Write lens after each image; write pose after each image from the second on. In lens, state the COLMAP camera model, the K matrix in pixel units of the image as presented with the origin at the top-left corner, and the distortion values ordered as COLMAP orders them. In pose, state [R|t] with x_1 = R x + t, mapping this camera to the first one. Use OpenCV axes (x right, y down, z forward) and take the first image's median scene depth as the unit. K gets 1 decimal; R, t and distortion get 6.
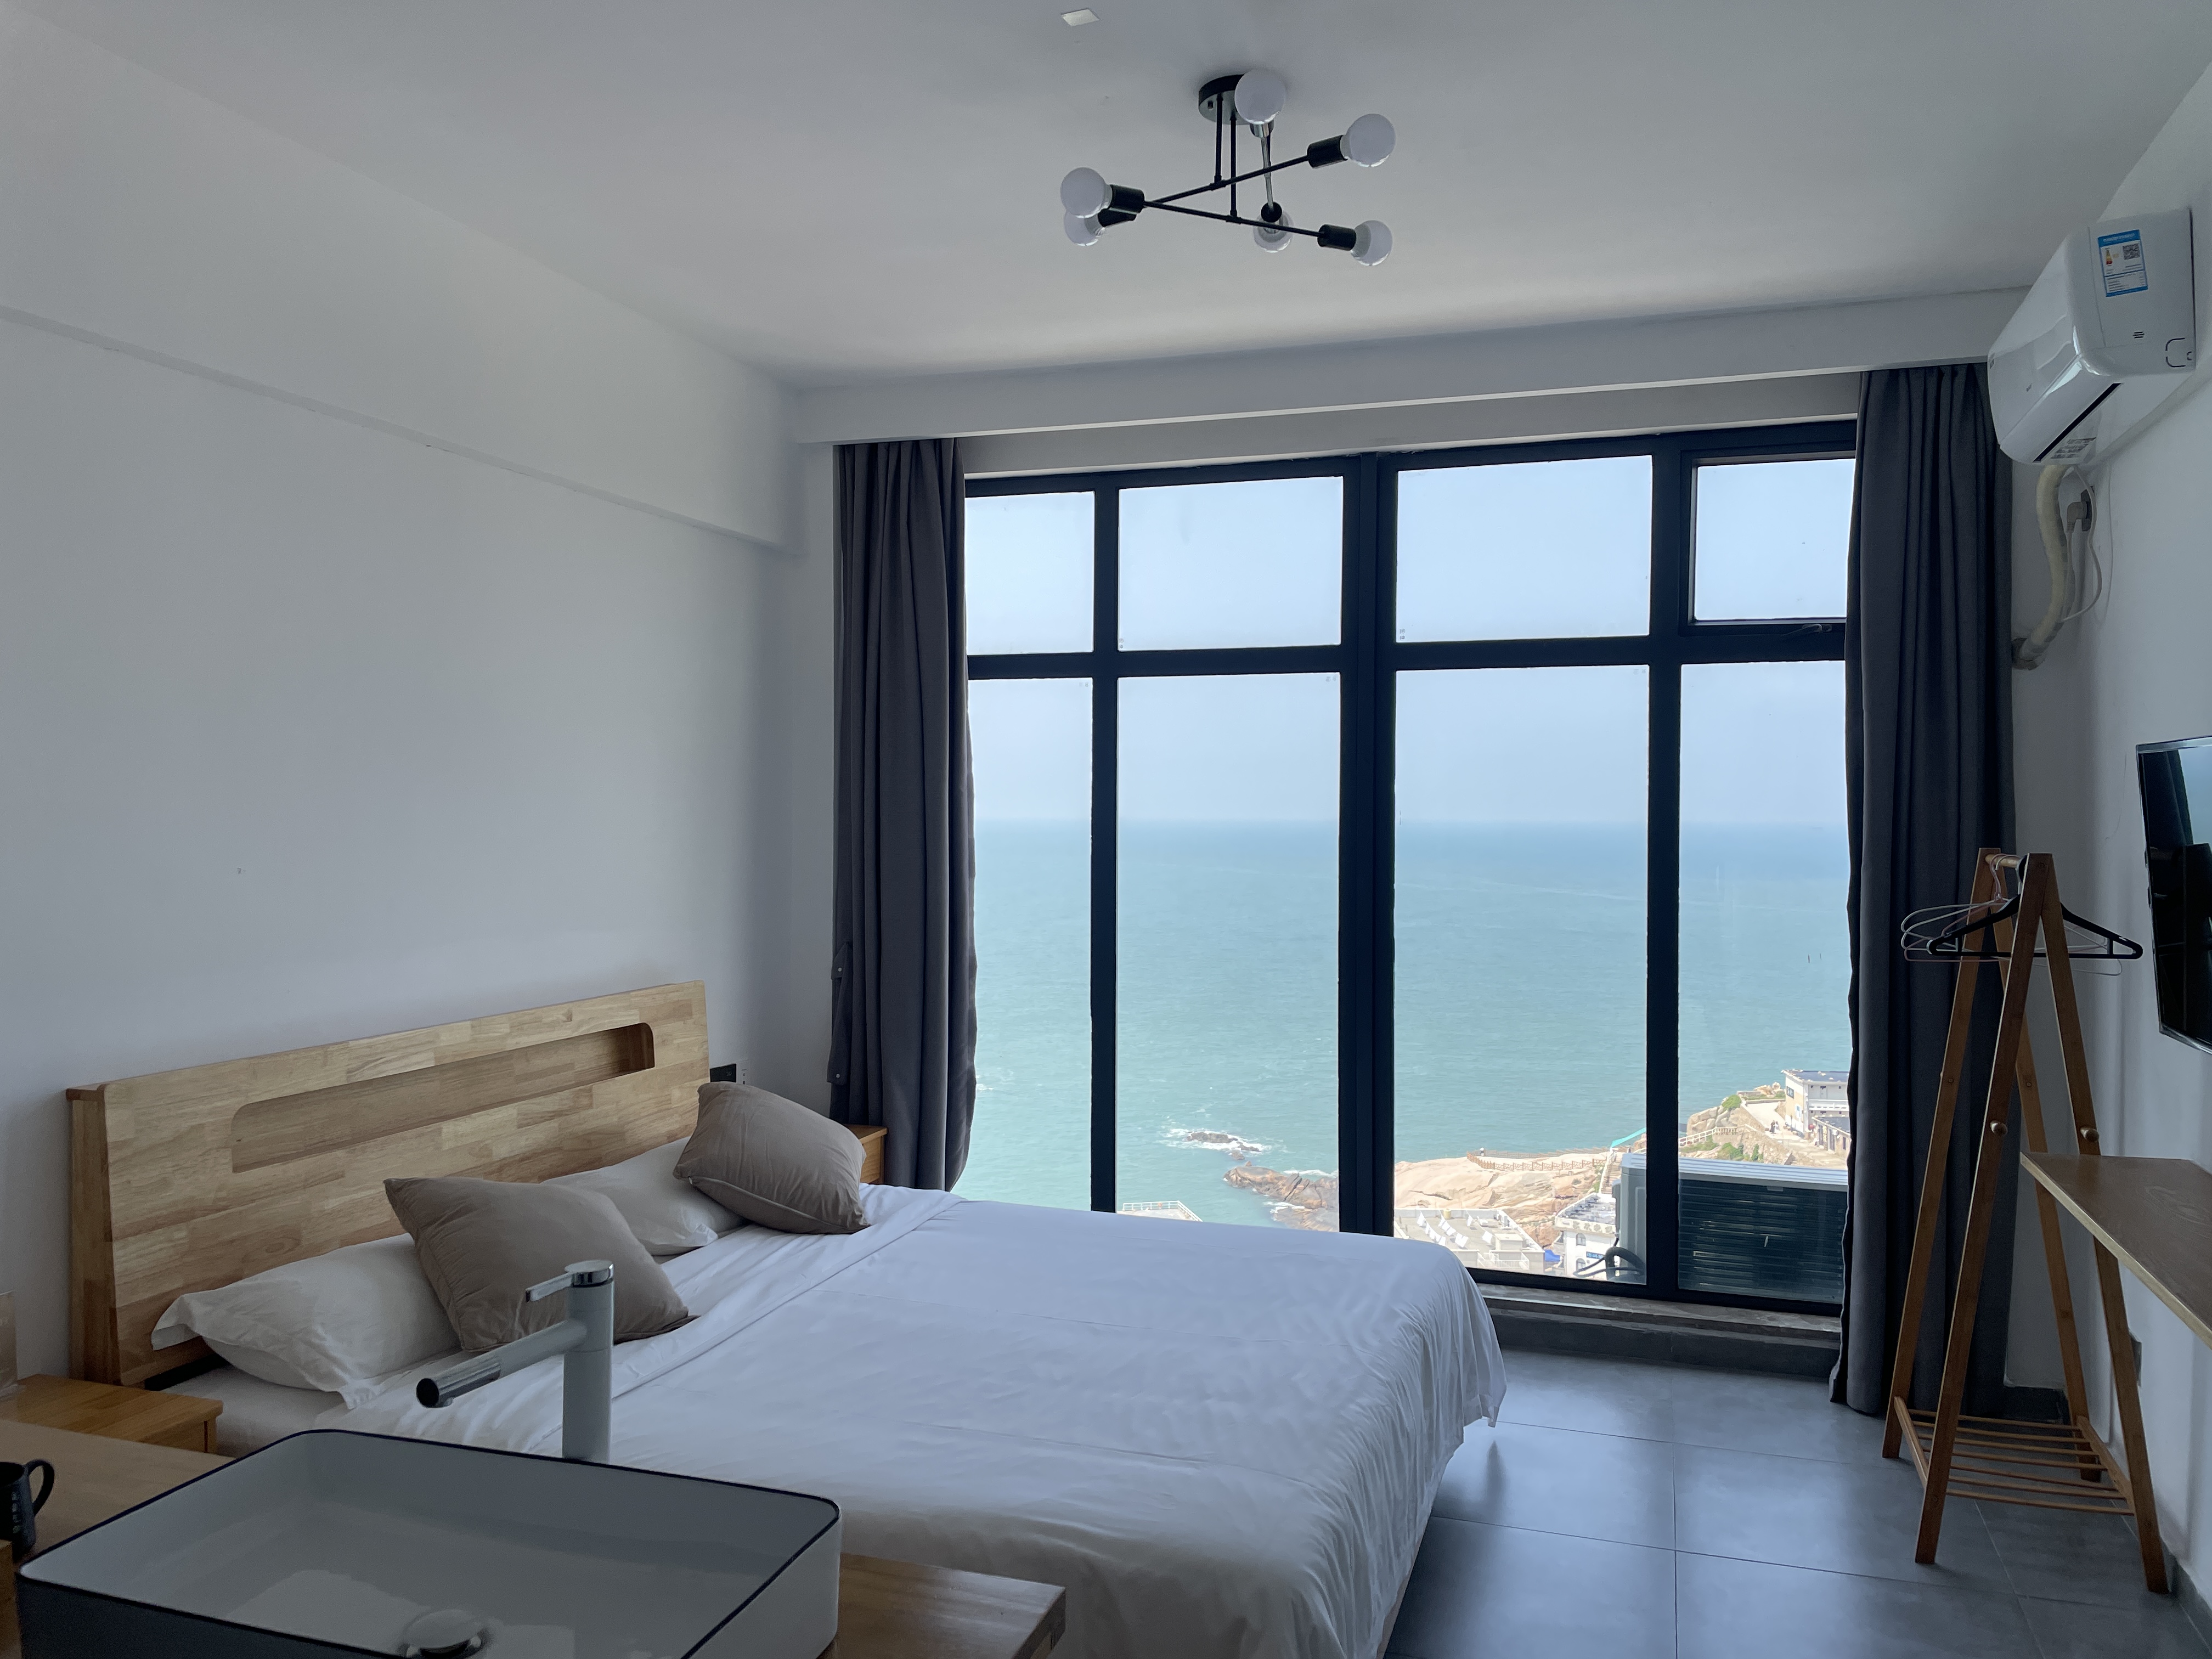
lens RADIAL K [[1684.8, 0, 1108.1], [0, 1684.8, 794.4], [0, 0, 1]] dist [0.094220, -0.118383]
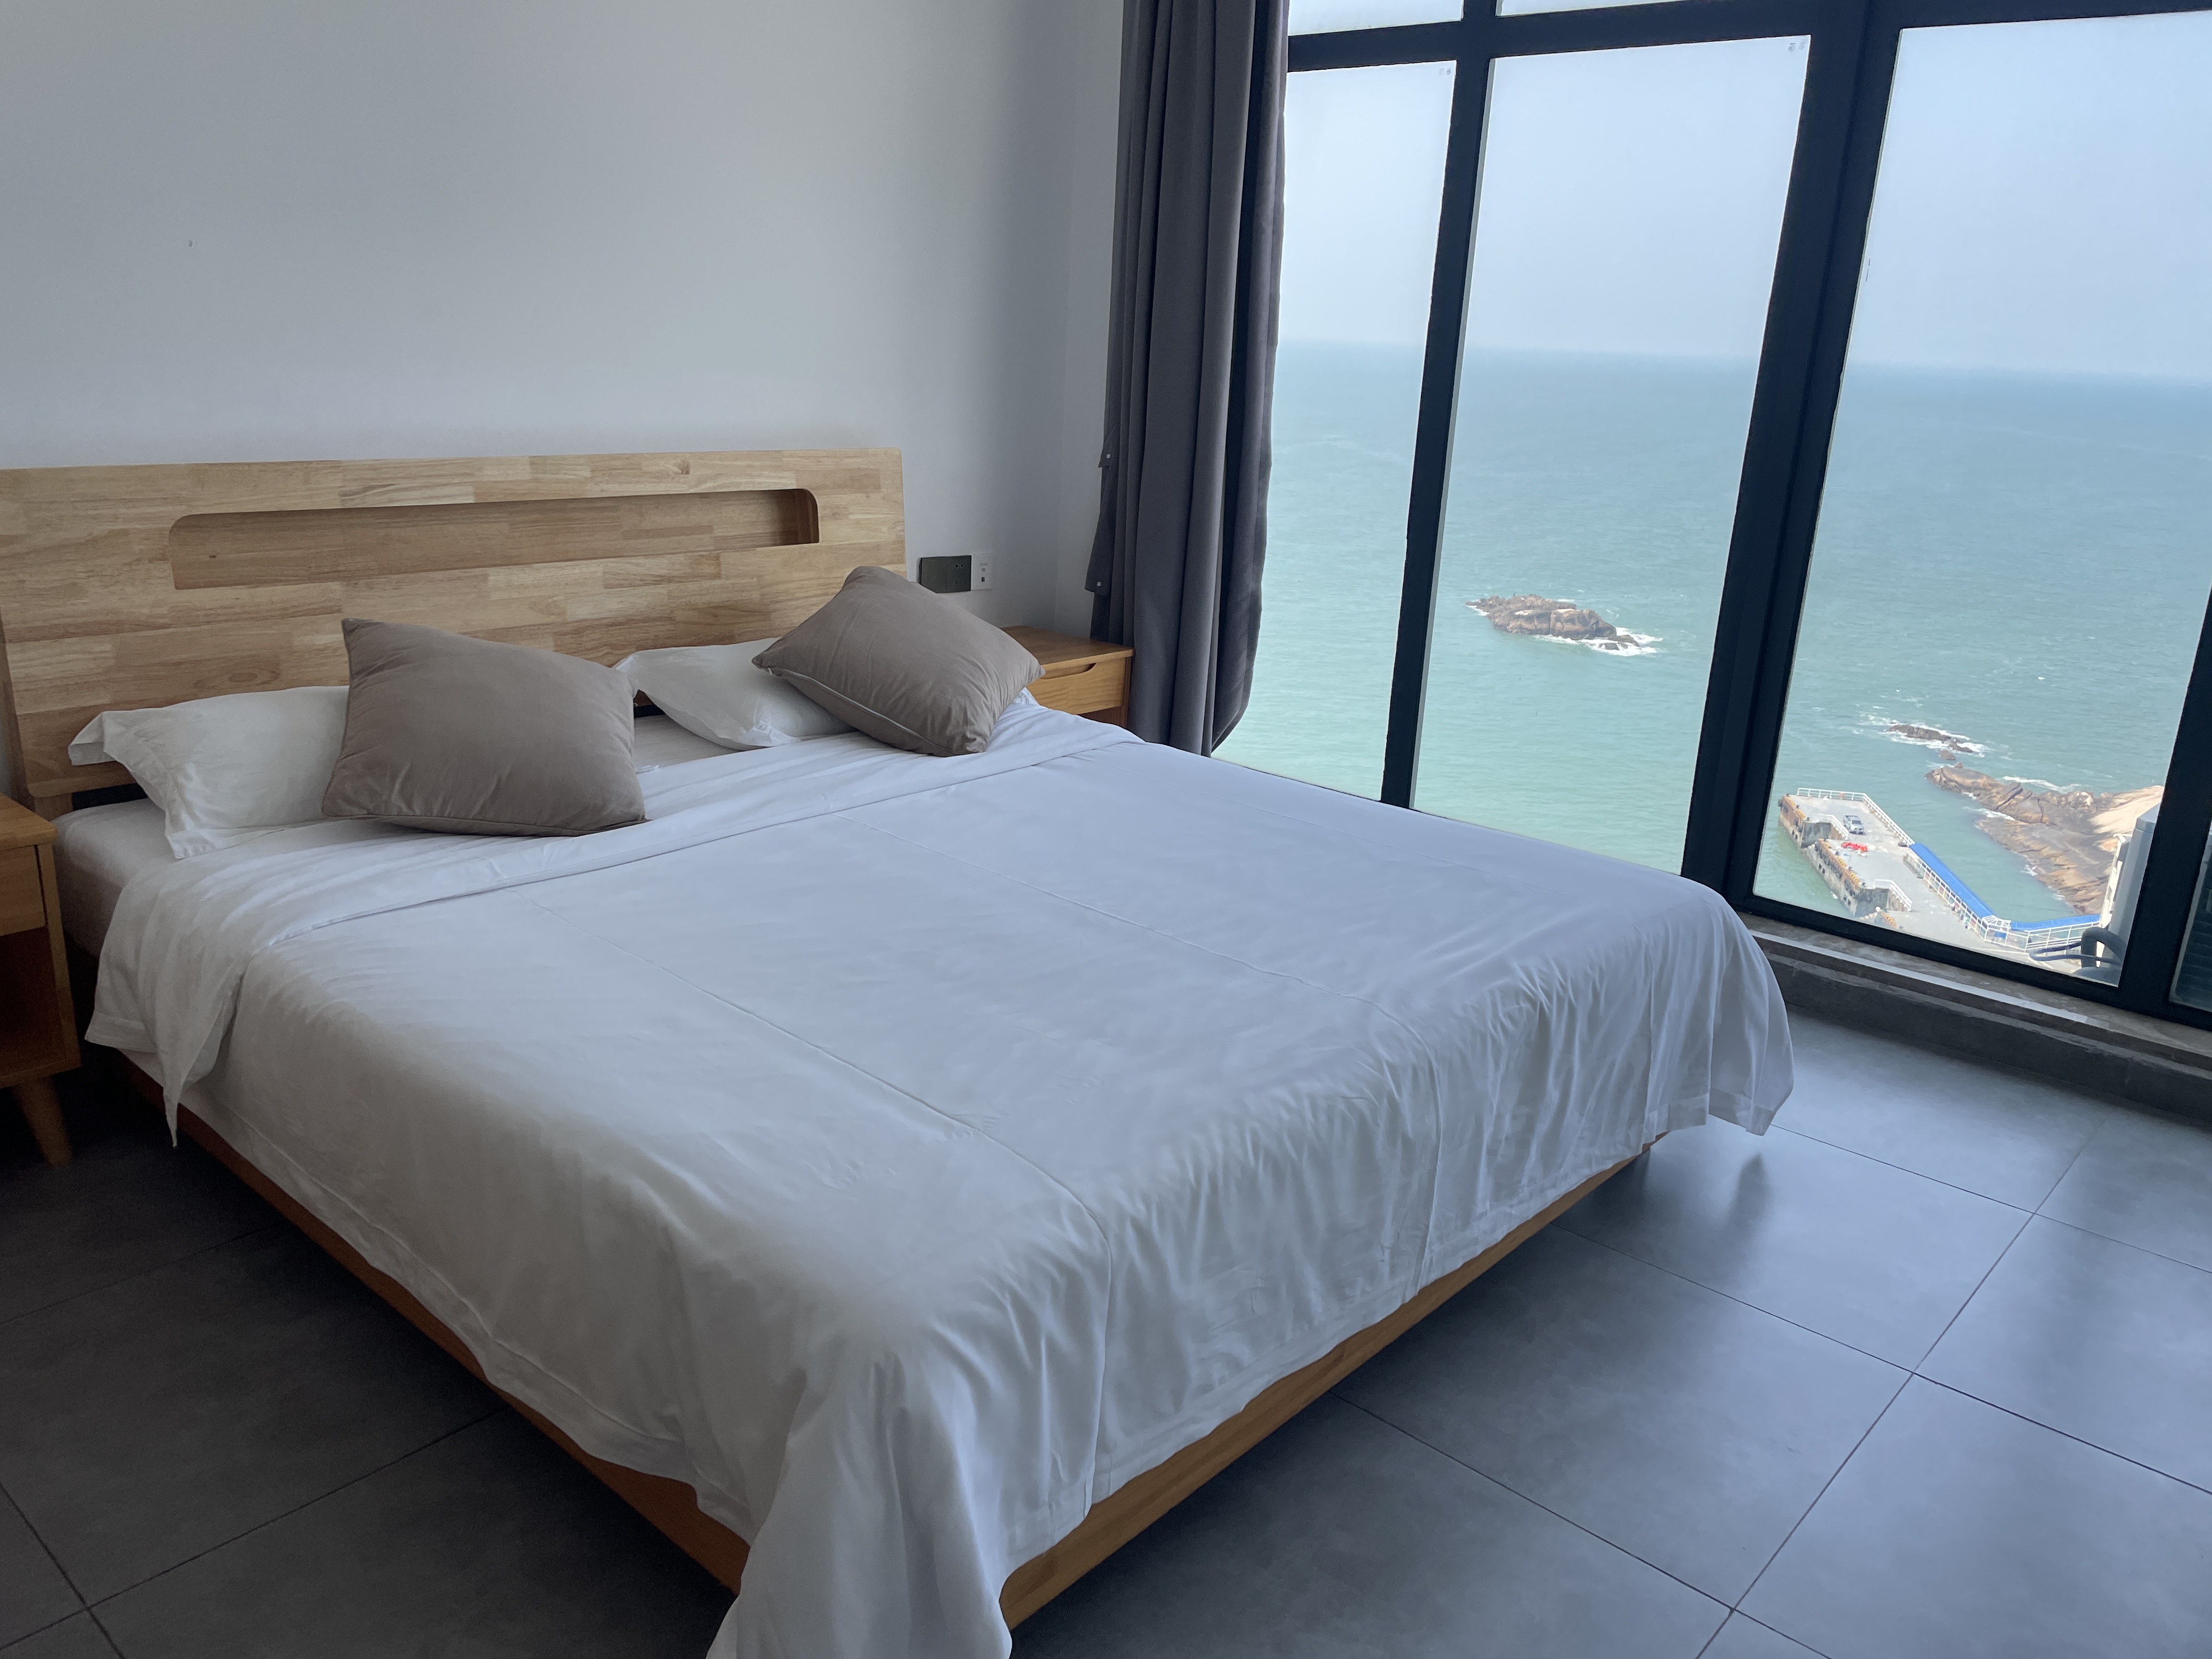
lens RADIAL K [[1684.8, 0, 1108.1], [0, 1684.8, 794.4], [0, 0, 1]] dist [0.094220, -0.118383]
pose [[0.916524, 0.142763, -0.373634, 0.230543], [-0.038112, 0.961053, 0.273725, 0.047381], [0.398159, -0.236636, 0.886269, 0.296745]]
